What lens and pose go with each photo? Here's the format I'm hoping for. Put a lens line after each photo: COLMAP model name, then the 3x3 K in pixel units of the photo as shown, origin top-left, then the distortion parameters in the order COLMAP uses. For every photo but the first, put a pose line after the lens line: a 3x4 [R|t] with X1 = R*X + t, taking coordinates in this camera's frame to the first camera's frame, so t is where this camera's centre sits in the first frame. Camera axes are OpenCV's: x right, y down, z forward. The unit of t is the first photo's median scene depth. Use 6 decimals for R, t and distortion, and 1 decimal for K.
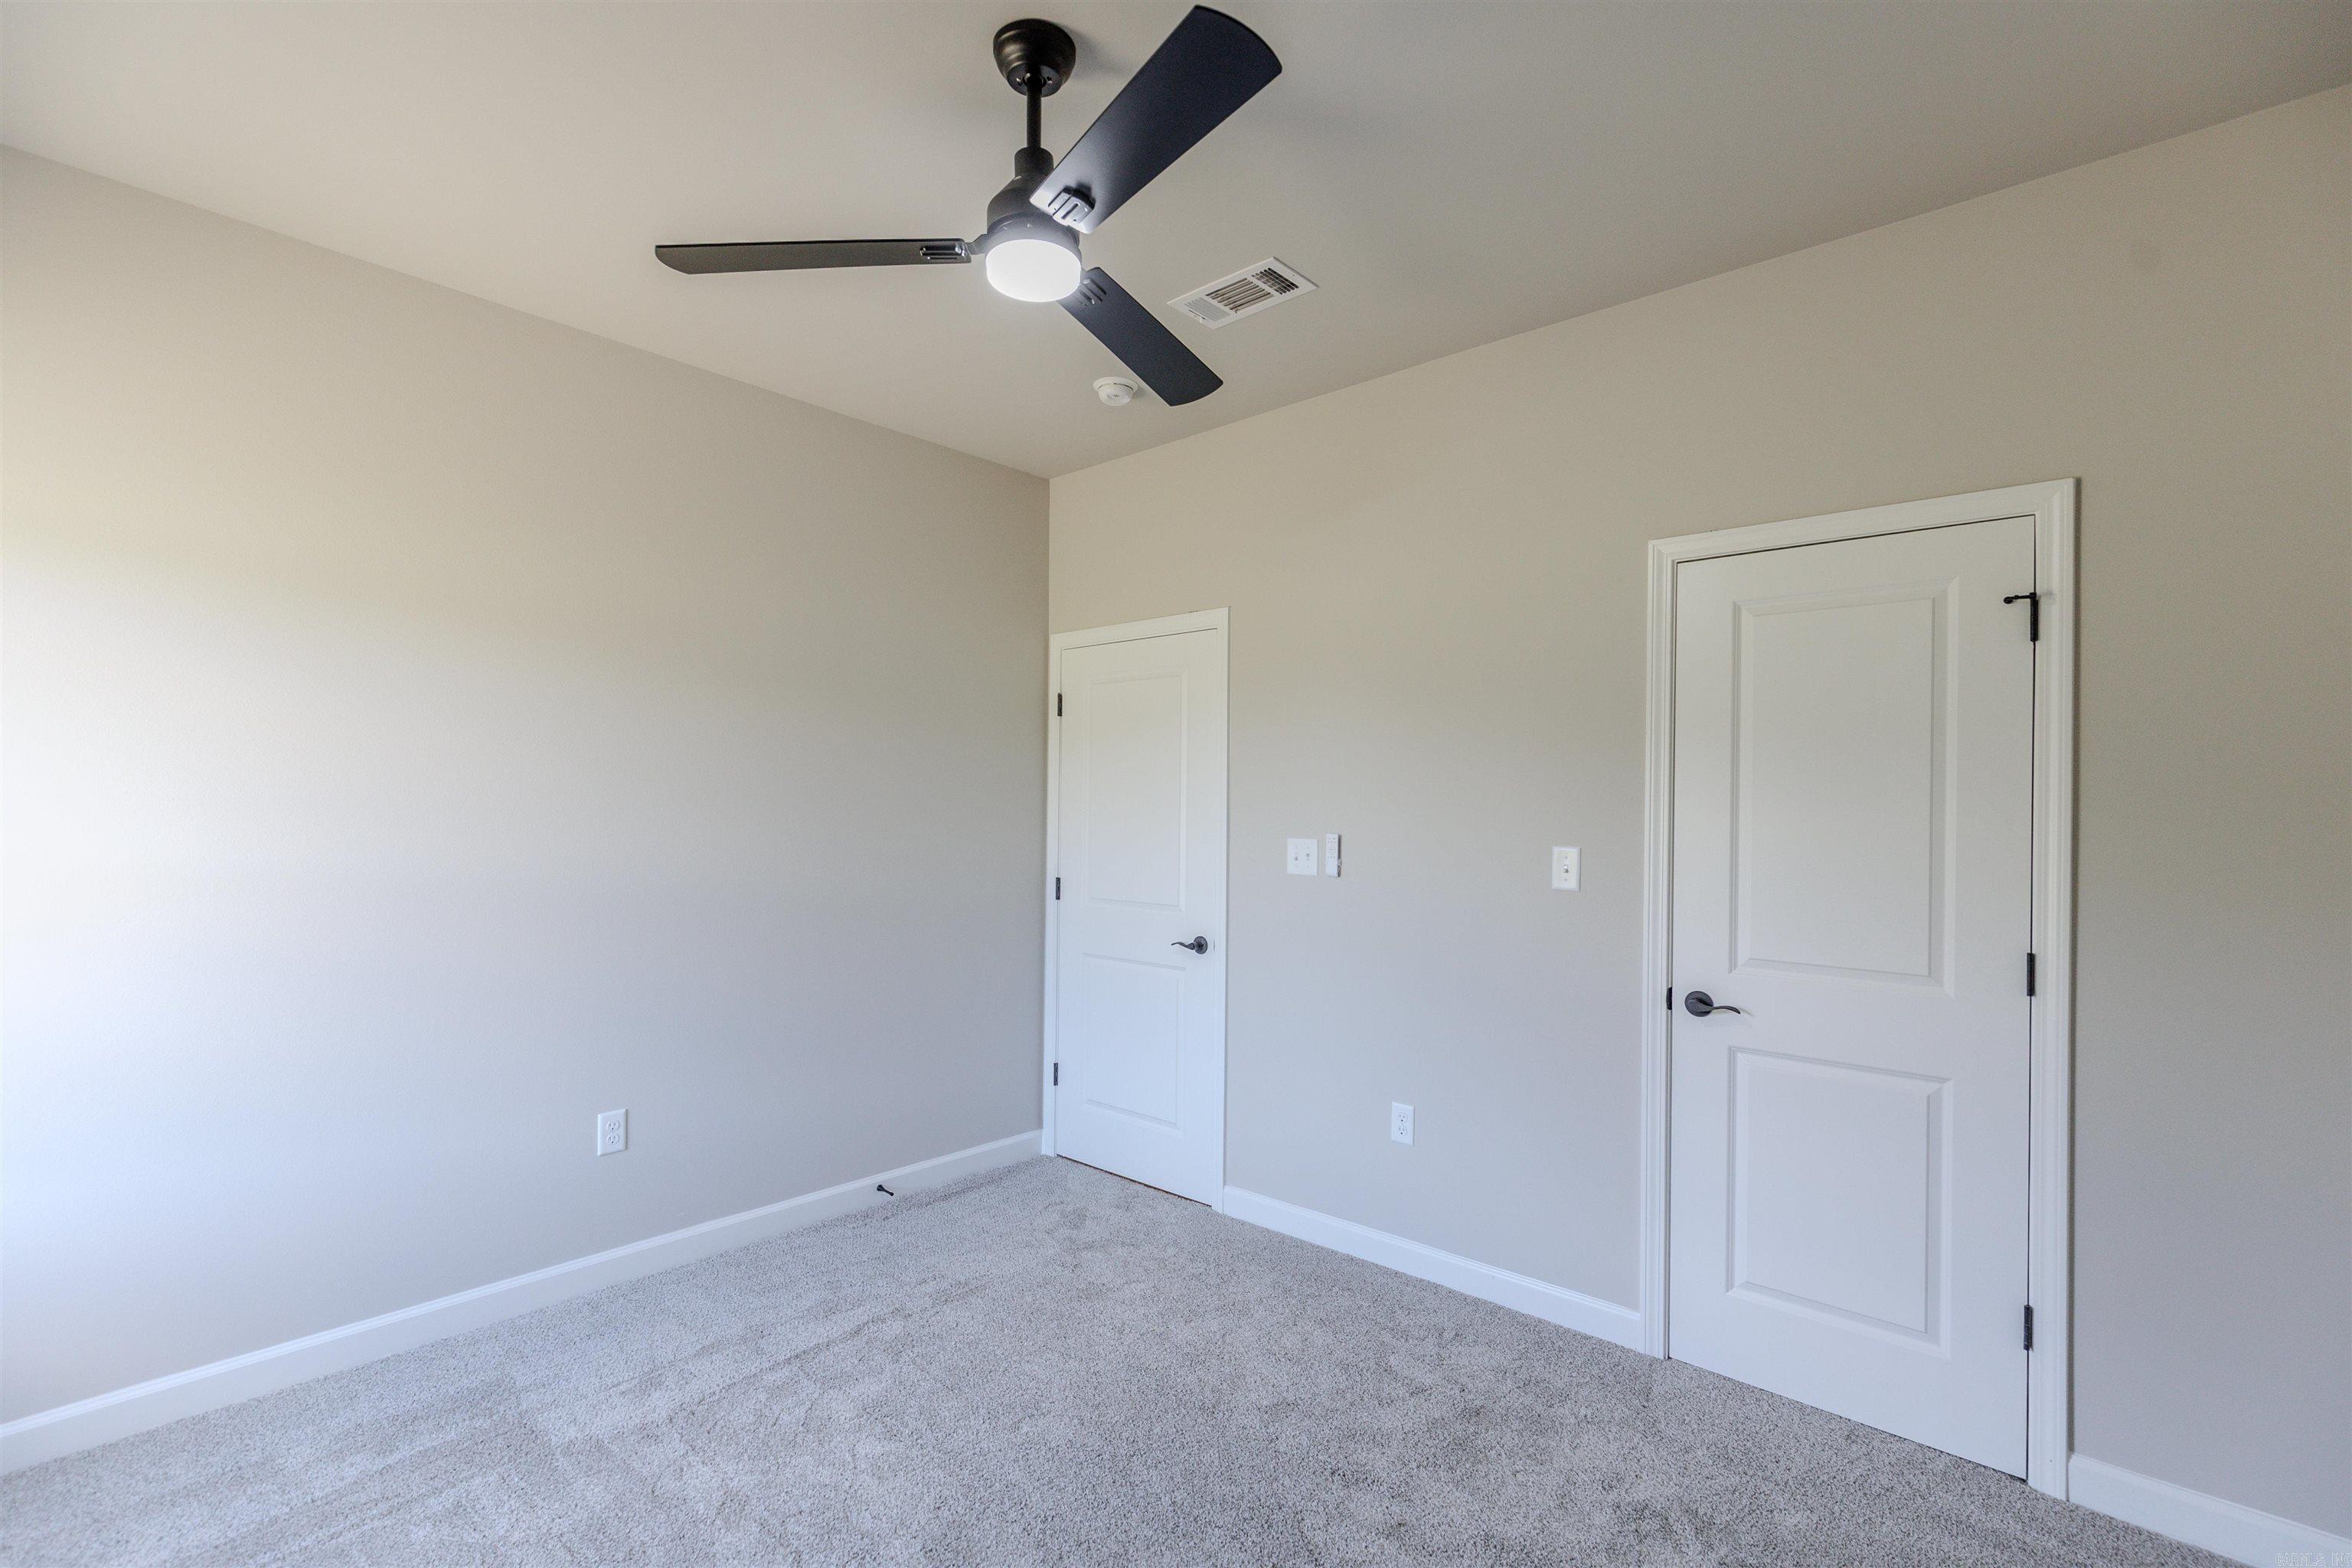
lens RADIAL K [[1095.6, 0, 1168.7], [0, 1095.6, 788.5], [0, 0, 1]] dist [0.008201, -0.001275]
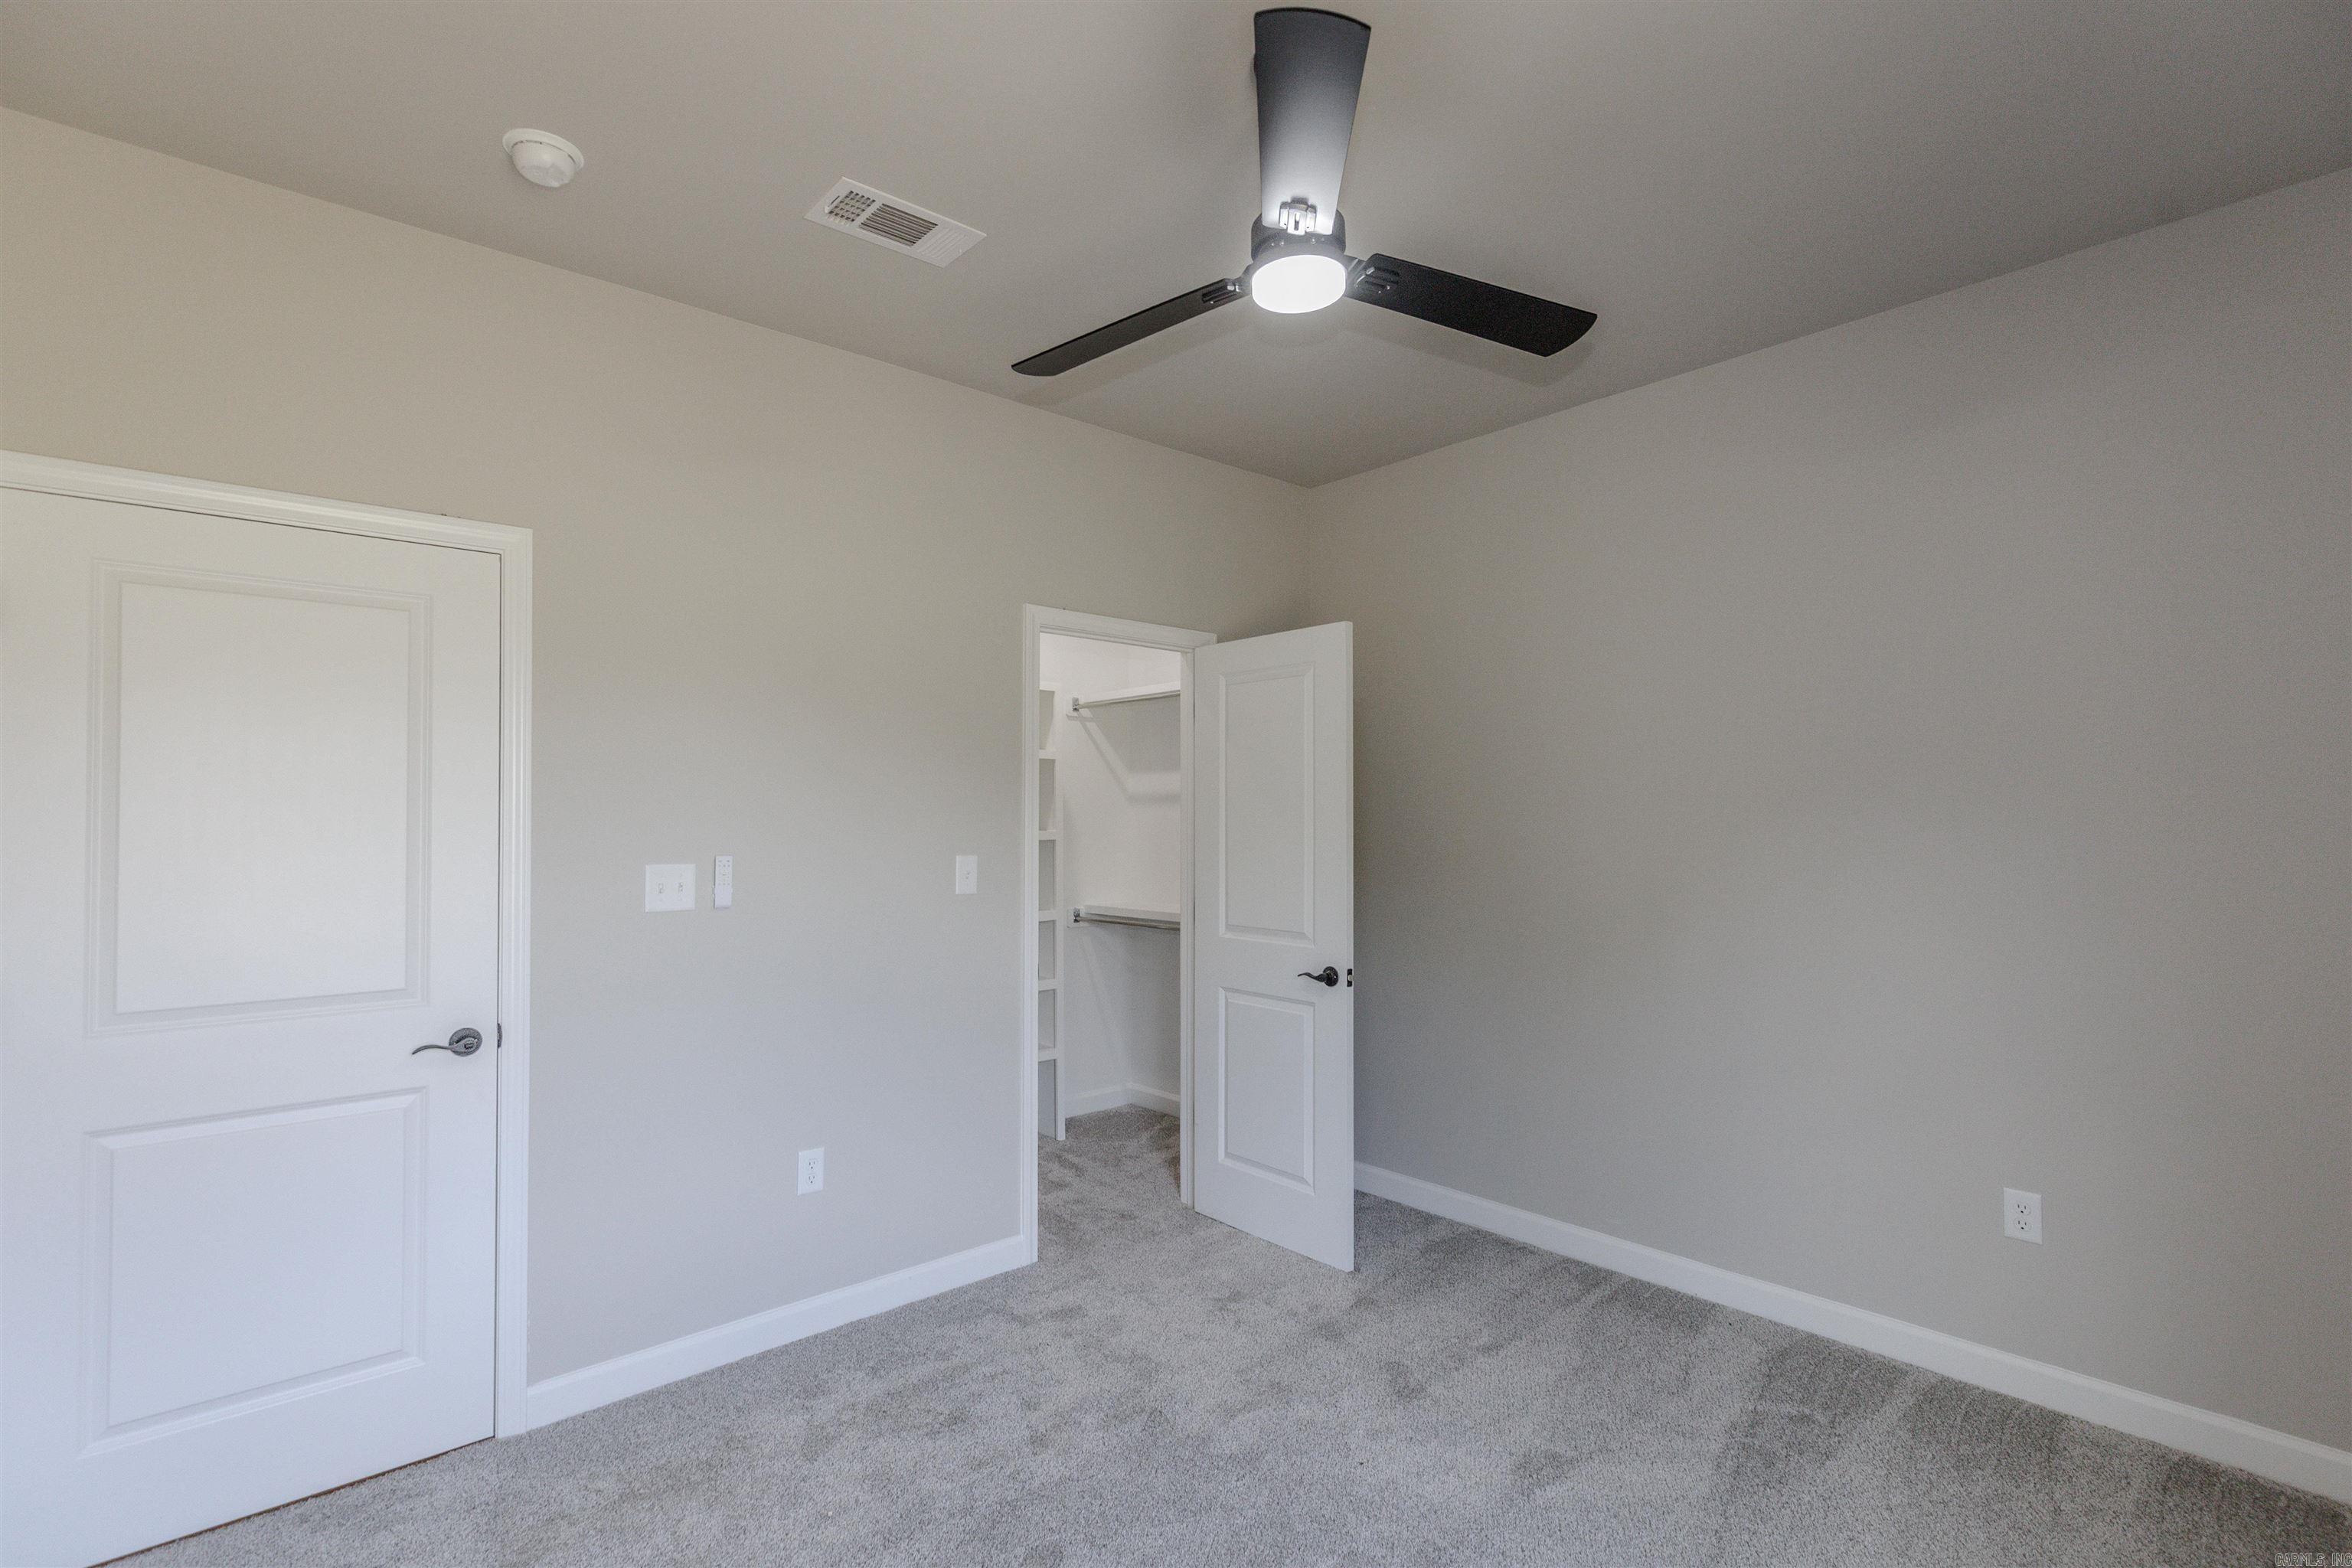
lens RADIAL K [[1095.6, 0, 1168.4], [0, 1095.6, 802.1], [0, 0, 1]] dist [0.008201, -0.001275]
pose [[0.100678, 0.011428, 0.994853, -0.618369], [-0.009808, 0.999897, -0.010493, 0.006606], [-0.994871, -0.008701, 0.100780, 0.575398]]
